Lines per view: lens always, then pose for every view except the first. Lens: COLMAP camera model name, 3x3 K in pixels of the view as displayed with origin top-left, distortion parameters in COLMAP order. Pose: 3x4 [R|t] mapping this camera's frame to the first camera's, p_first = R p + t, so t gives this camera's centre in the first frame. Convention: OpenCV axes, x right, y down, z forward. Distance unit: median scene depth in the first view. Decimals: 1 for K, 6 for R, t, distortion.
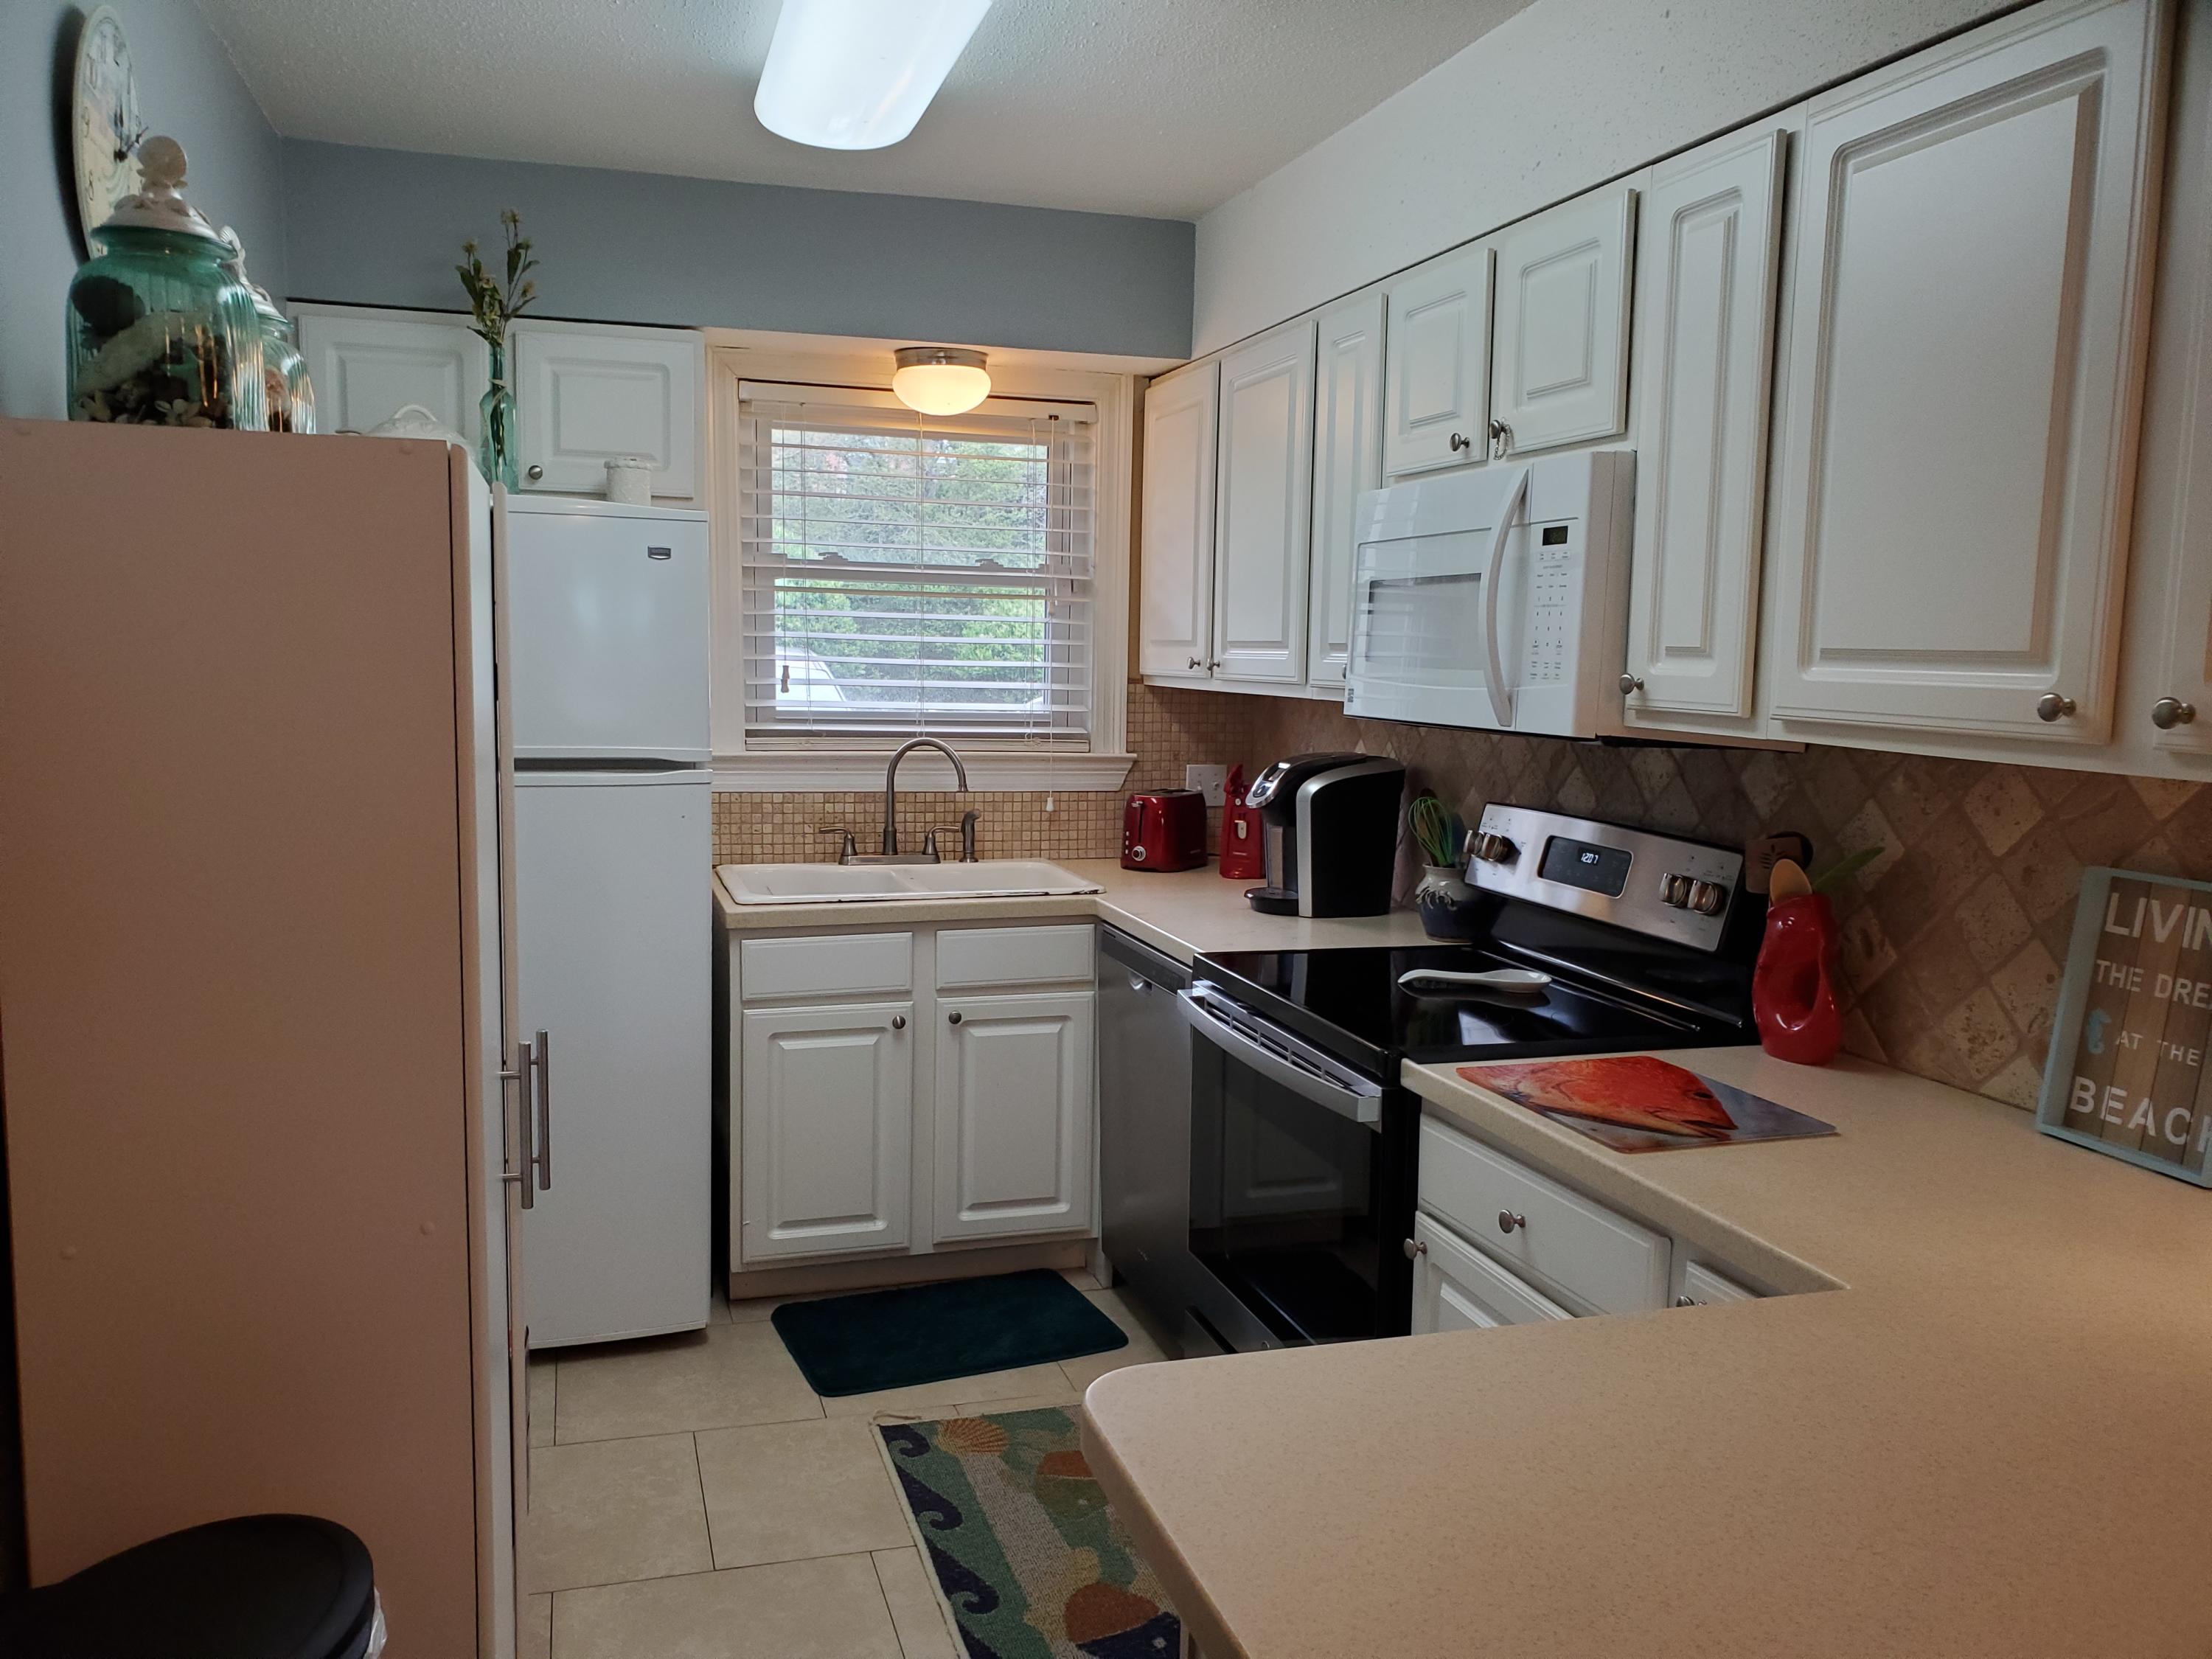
lens RADIAL K [[1721.0, 0, 1080.7], [0, 1721.0, 876.2], [0, 0, 1]] dist [0.029495, -0.018560]
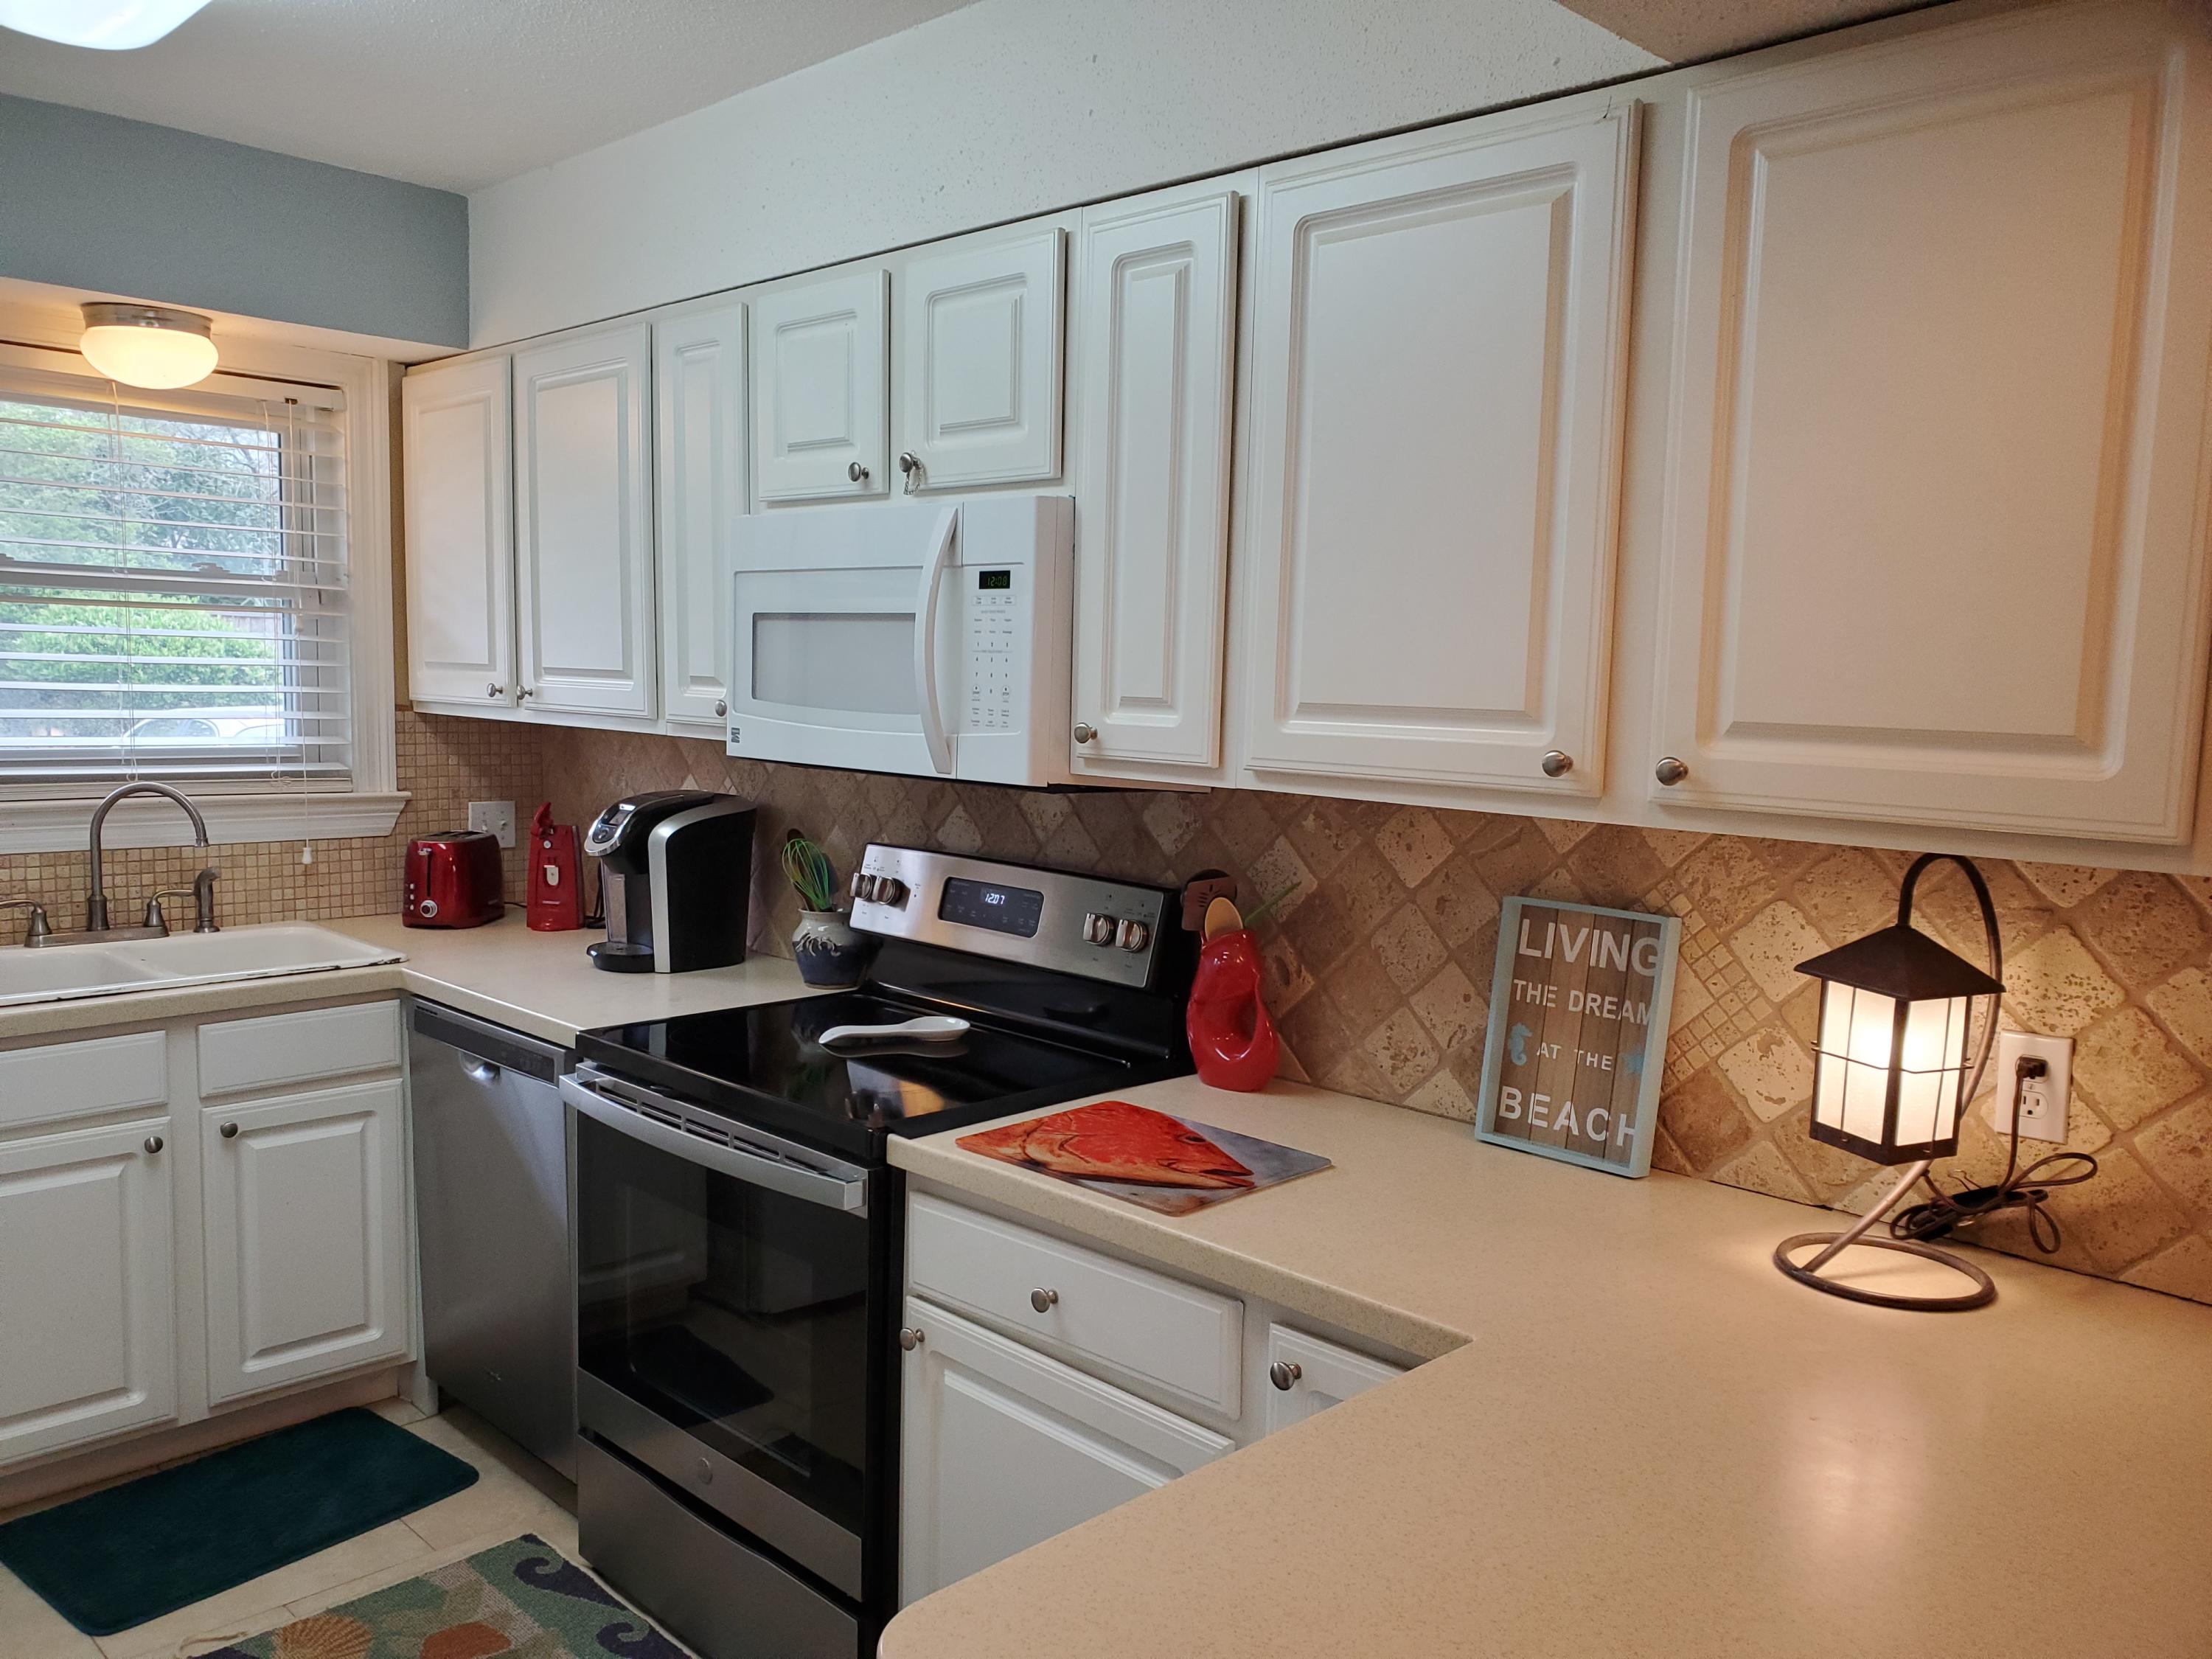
lens RADIAL K [[1721.0, 0, 1066.3], [0, 1721.0, 870.2], [0, 0, 1]] dist [0.029495, -0.018560]
pose [[0.884584, -0.050765, 0.463609, -0.140232], [0.053237, 0.998552, 0.007764, -0.036280], [-0.463332, 0.017813, 0.886006, 0.120303]]
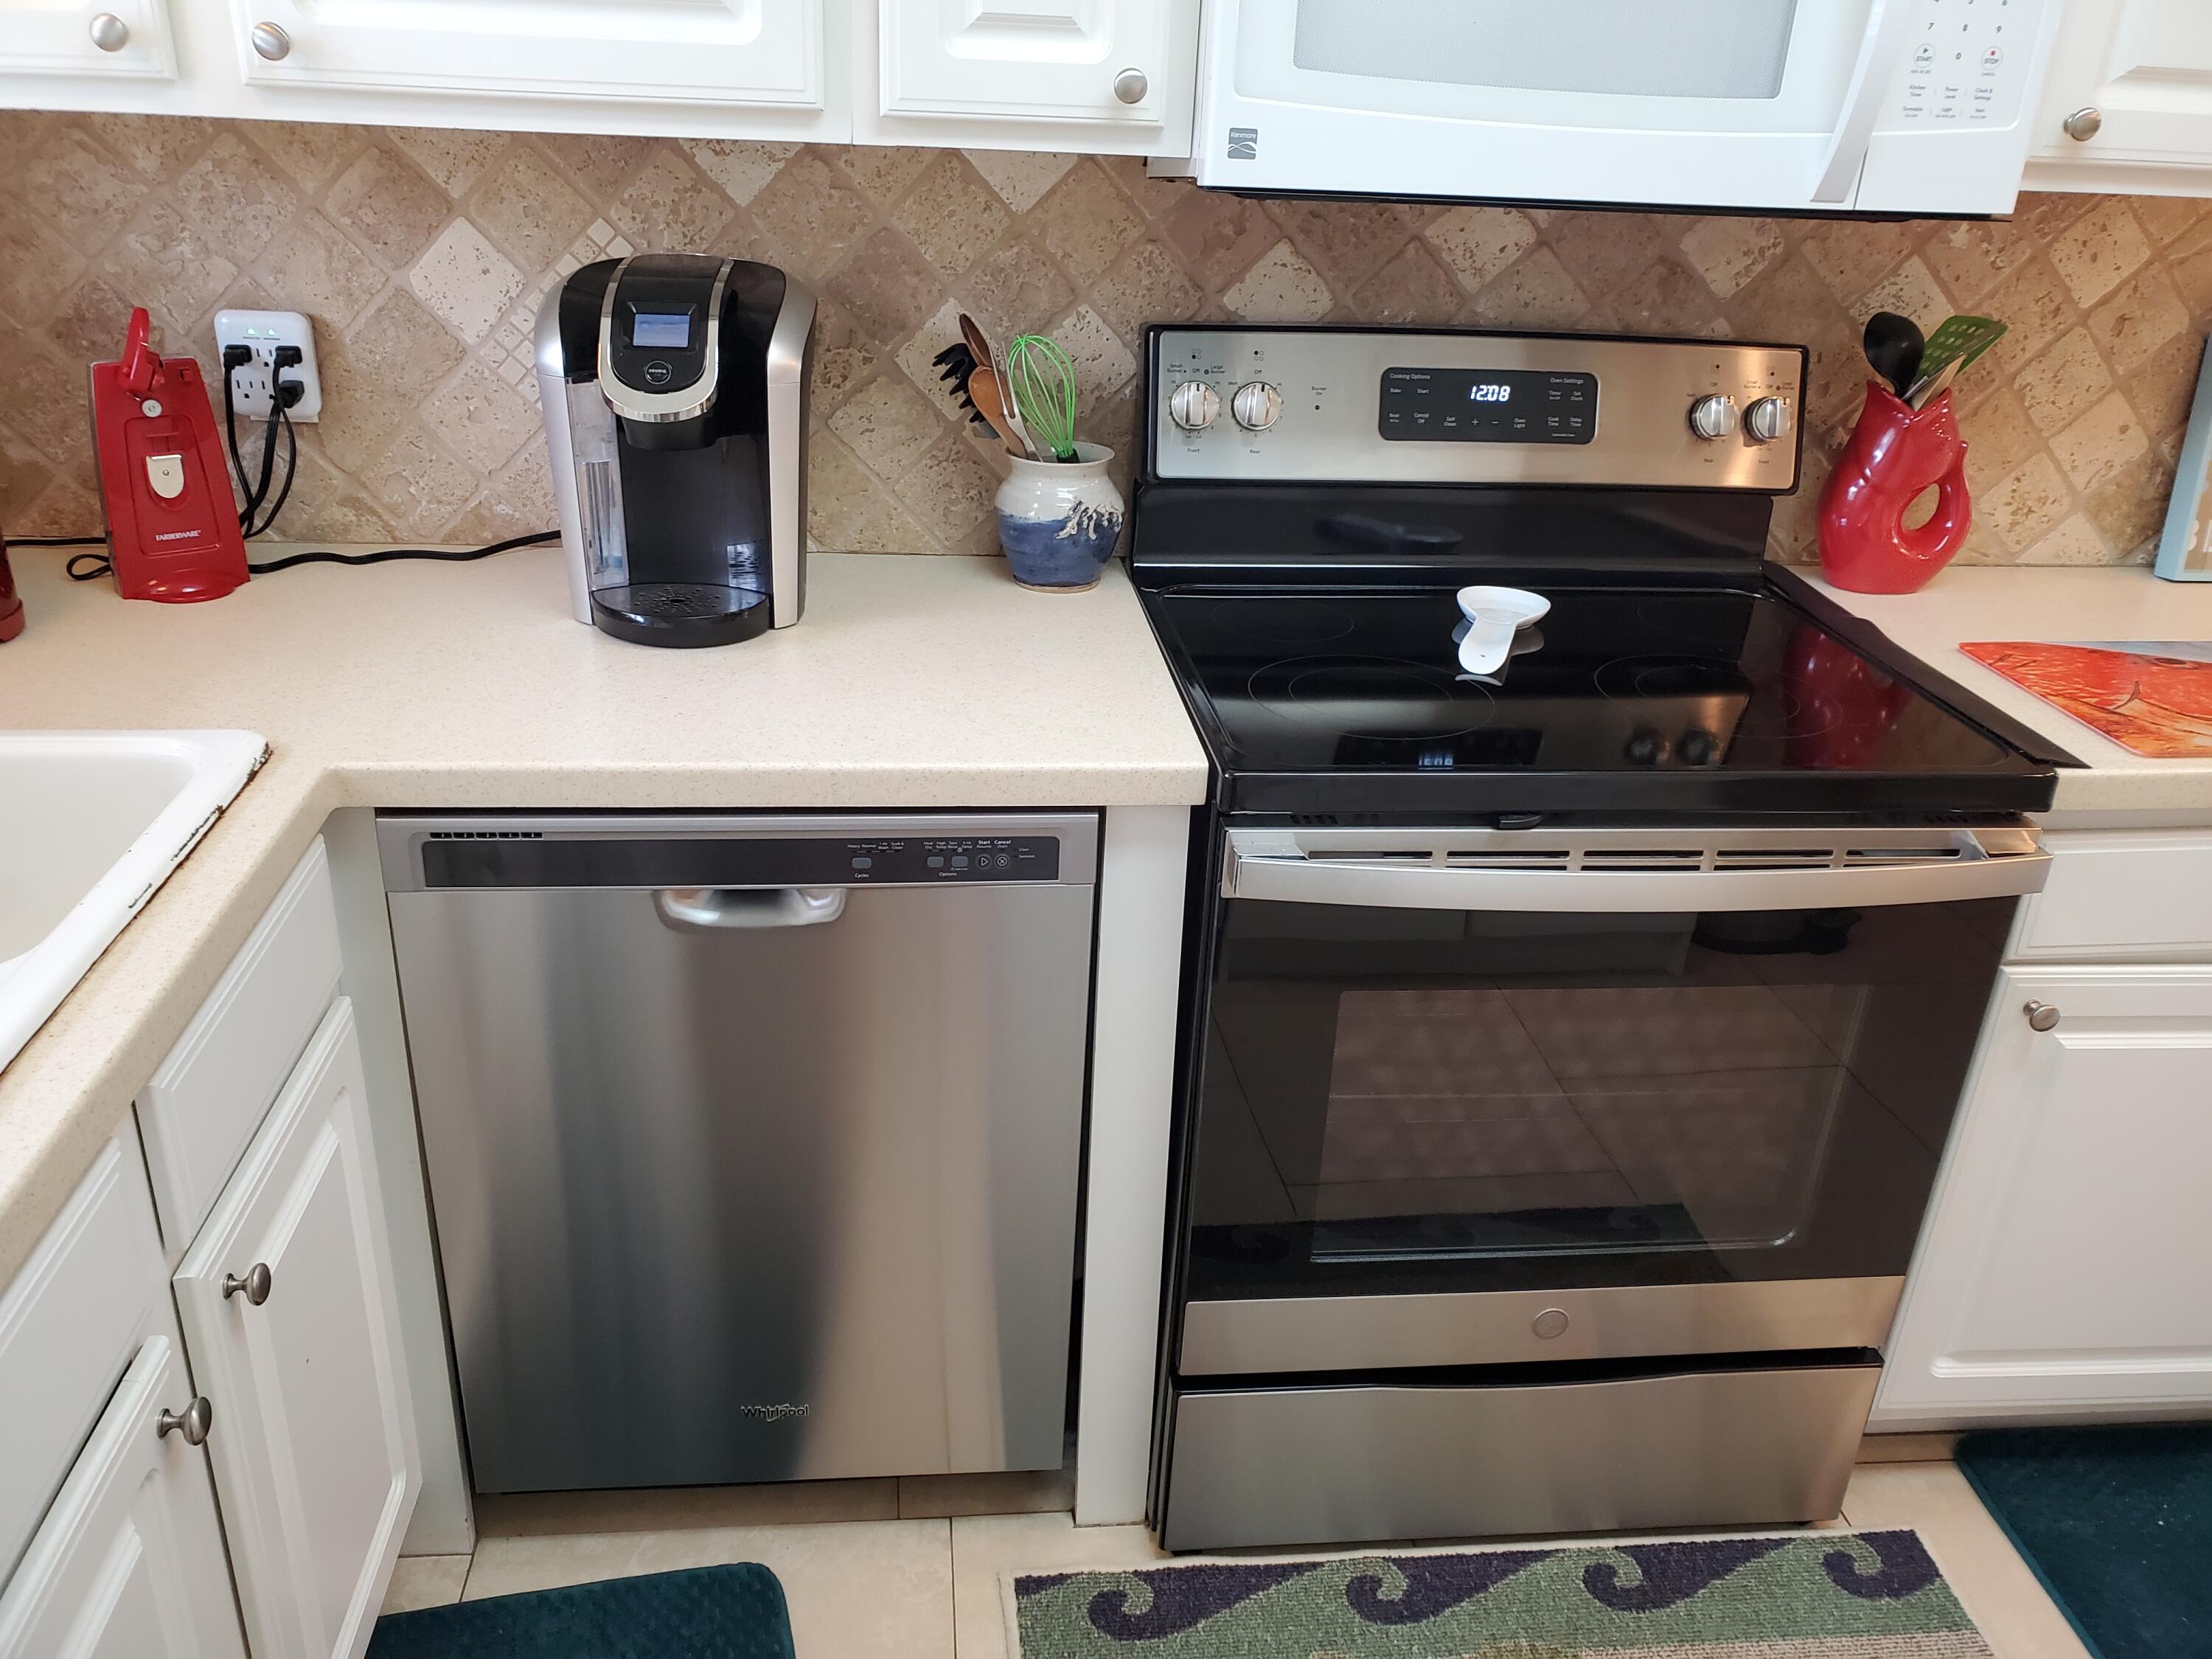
lens RADIAL K [[1721.0, 0, 1103.7], [0, 1721.0, 823.2], [0, 0, 1]] dist [0.029495, -0.018560]
pose [[0.181749, -0.421705, 0.888331, -0.424534], [0.092036, 0.906707, 0.411598, -0.162562], [-0.979029, 0.006951, 0.203604, 1.129754]]
